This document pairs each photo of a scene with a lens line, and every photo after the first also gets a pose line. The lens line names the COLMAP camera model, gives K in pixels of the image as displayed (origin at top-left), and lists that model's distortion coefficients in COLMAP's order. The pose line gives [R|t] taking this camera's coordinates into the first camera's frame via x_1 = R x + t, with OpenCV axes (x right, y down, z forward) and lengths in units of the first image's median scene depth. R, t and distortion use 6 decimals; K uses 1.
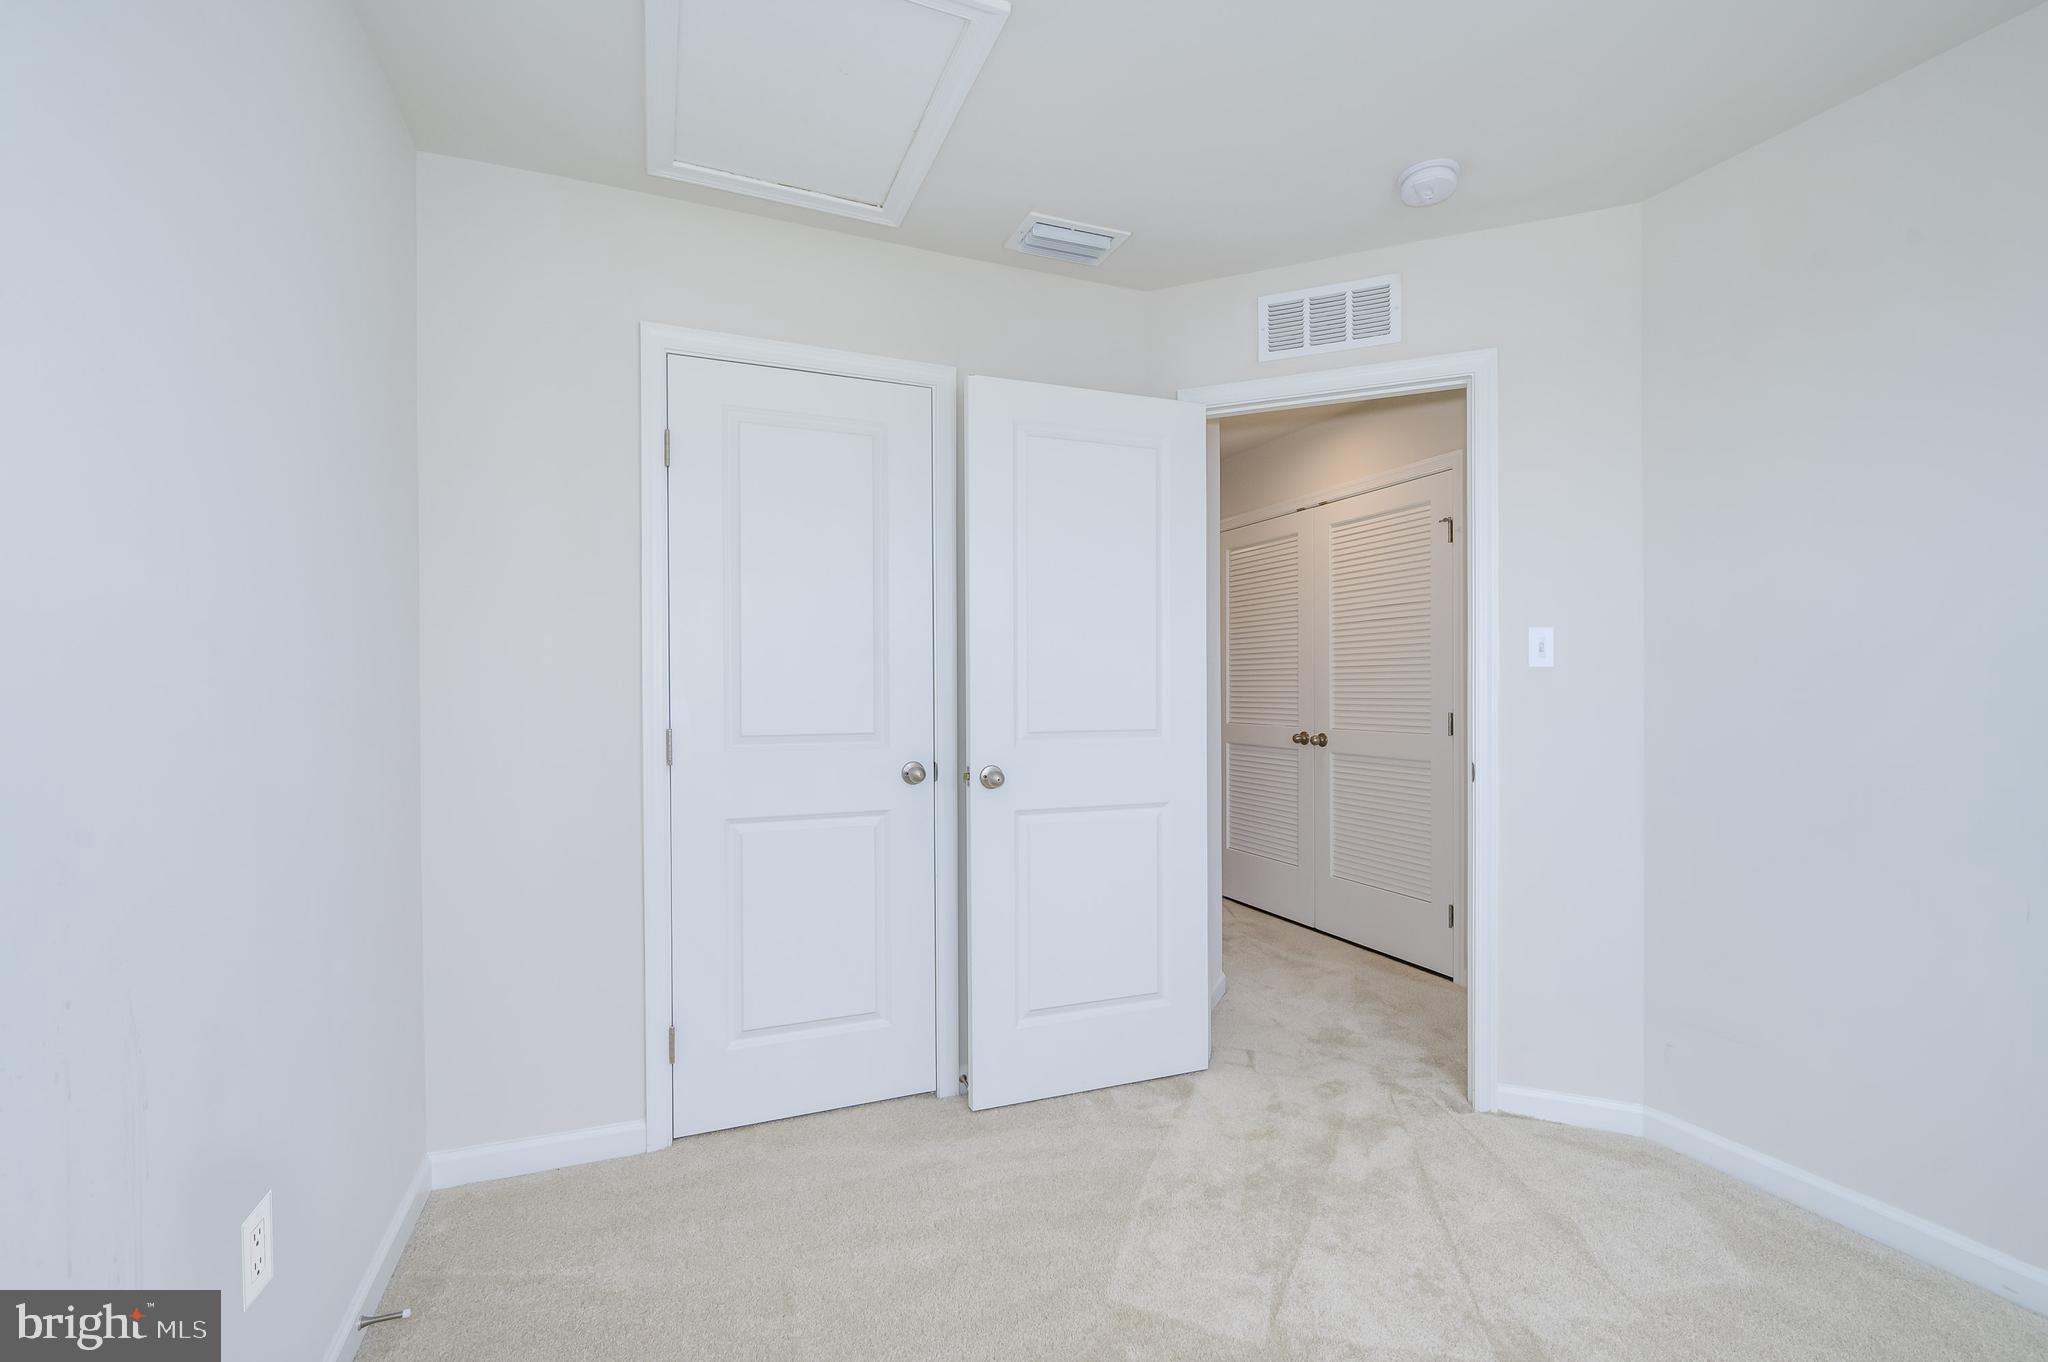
lens RADIAL K [[943.3, 0, 1022.5], [0, 943.3, 685.6], [0, 0, 1]] dist [0.003310, -0.000121]
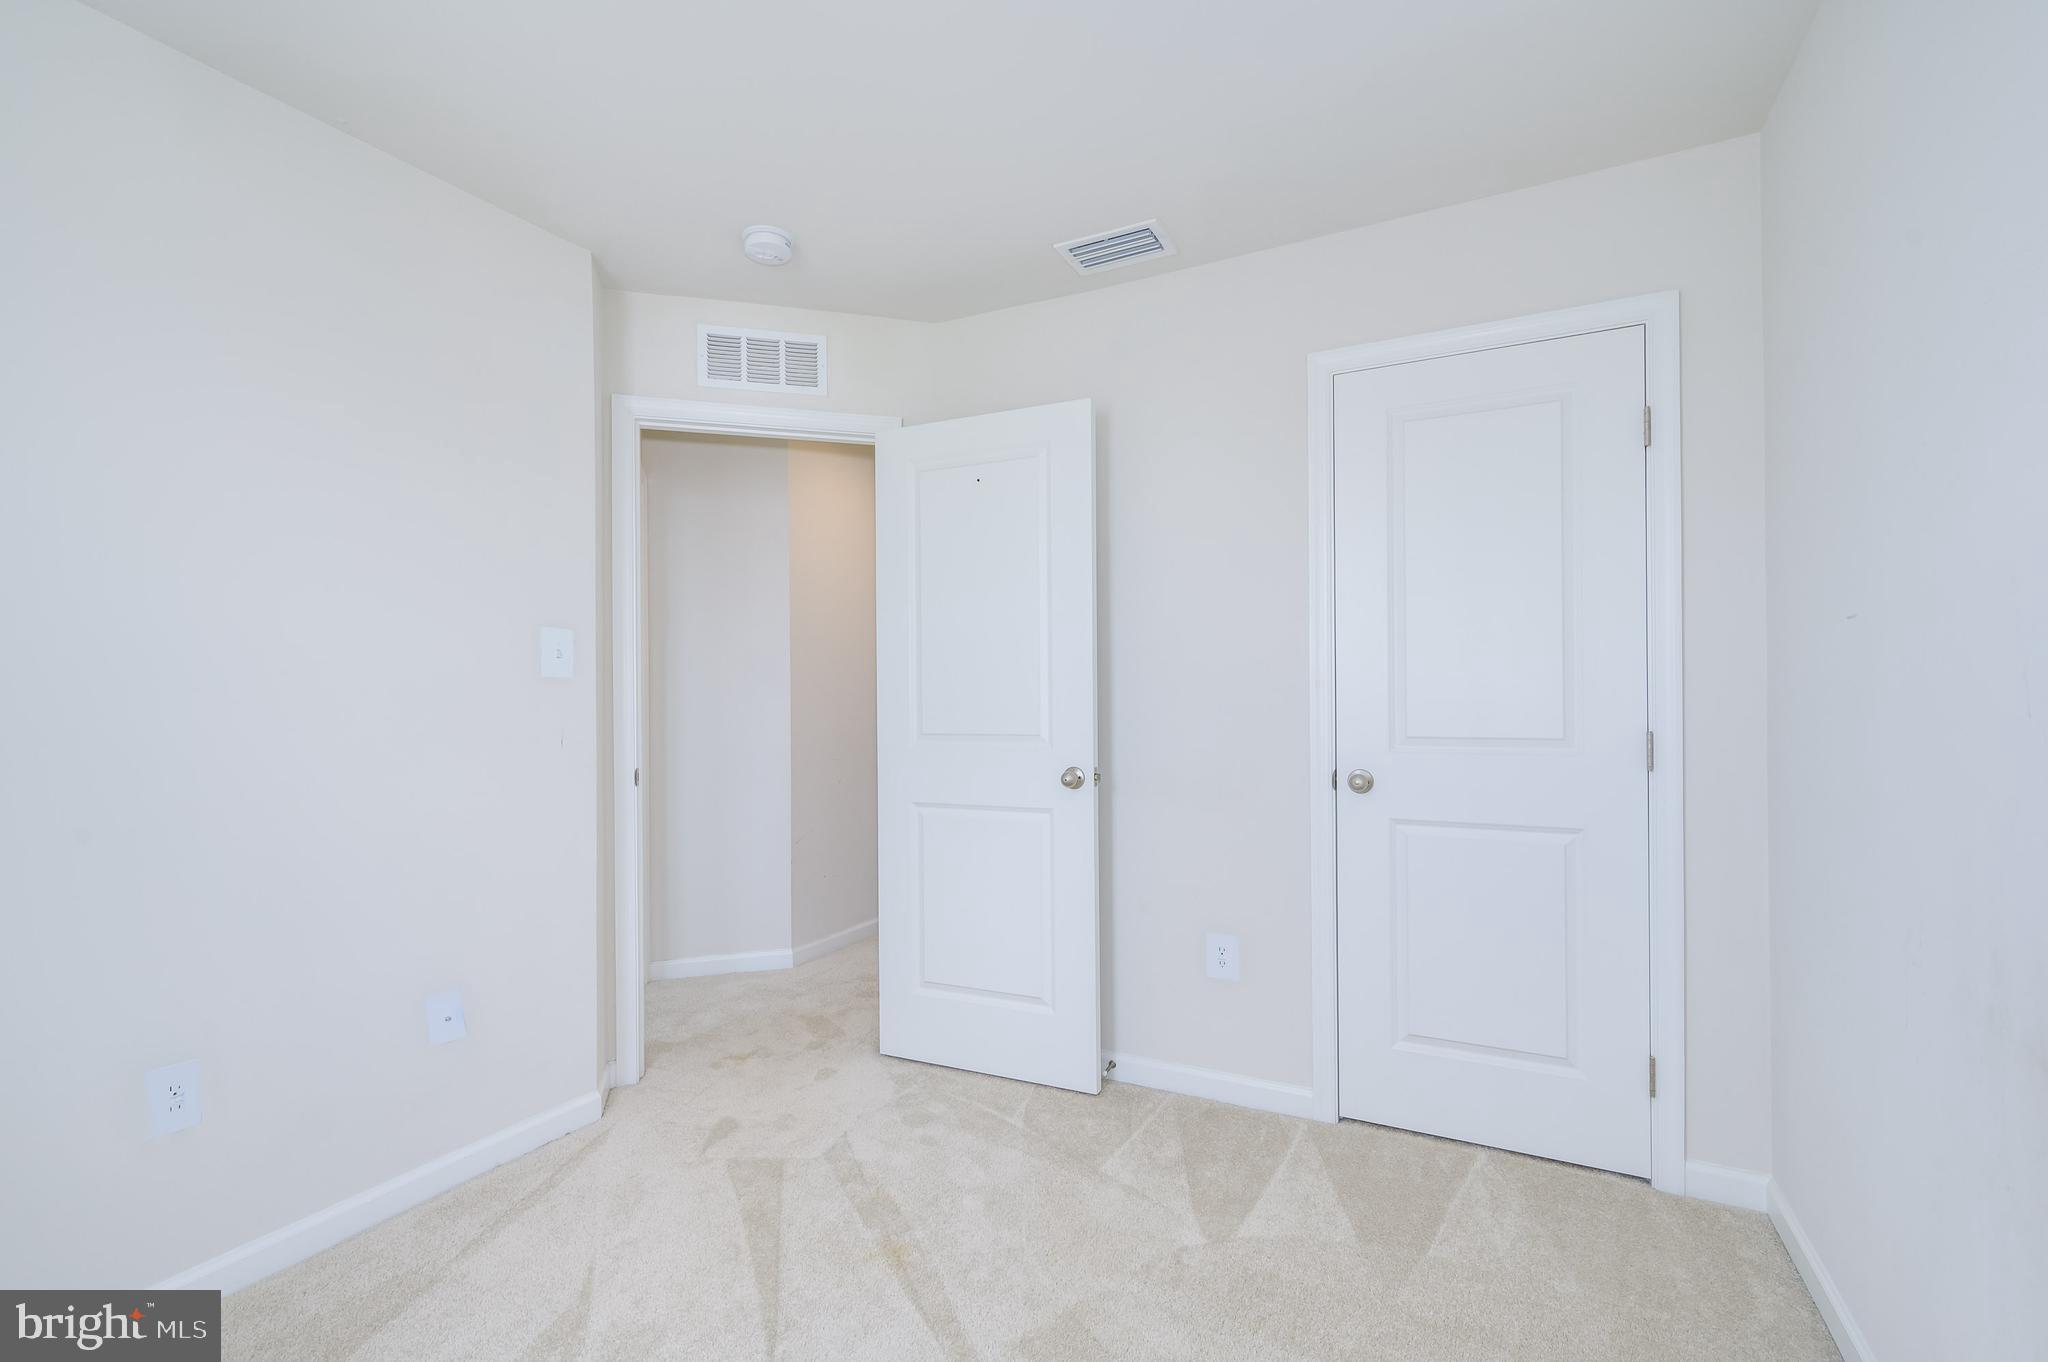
lens RADIAL K [[943.3, 0, 1011.2], [0, 943.3, 689.5], [0, 0, 1]] dist [0.003310, -0.000121]
pose [[0.646954, -0.002029, -0.762527, 0.203139], [0.004314, 0.999990, 0.001000, 0.000218], [0.762517, -0.003937, 0.646956, 0.042967]]
